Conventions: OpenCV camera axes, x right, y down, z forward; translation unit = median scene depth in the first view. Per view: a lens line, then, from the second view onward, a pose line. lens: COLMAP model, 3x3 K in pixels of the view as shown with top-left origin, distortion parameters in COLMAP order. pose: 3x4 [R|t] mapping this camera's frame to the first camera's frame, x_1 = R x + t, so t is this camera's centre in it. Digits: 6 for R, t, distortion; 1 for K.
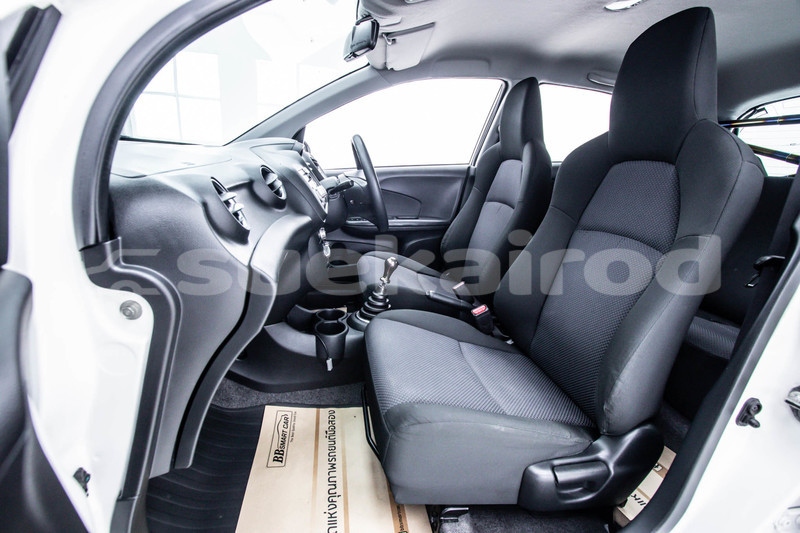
lens RADIAL K [[368.7, 0, 395.2], [0, 368.7, 263.1], [0, 0, 1]] dist [-0.027152, 0.004191]
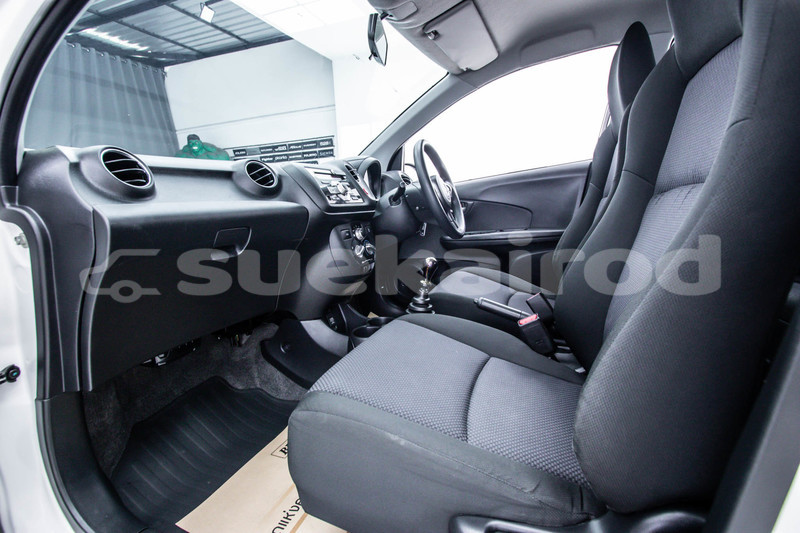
lens RADIAL K [[368.7, 0, 398.3], [0, 368.7, 268.8], [0, 0, 1]] dist [-0.027152, 0.004191]
pose [[0.856901, -0.027684, -0.514738, 0.378254], [-0.032833, 0.993598, -0.108098, 0.109910], [0.514435, 0.109530, 0.850506, 0.197929]]
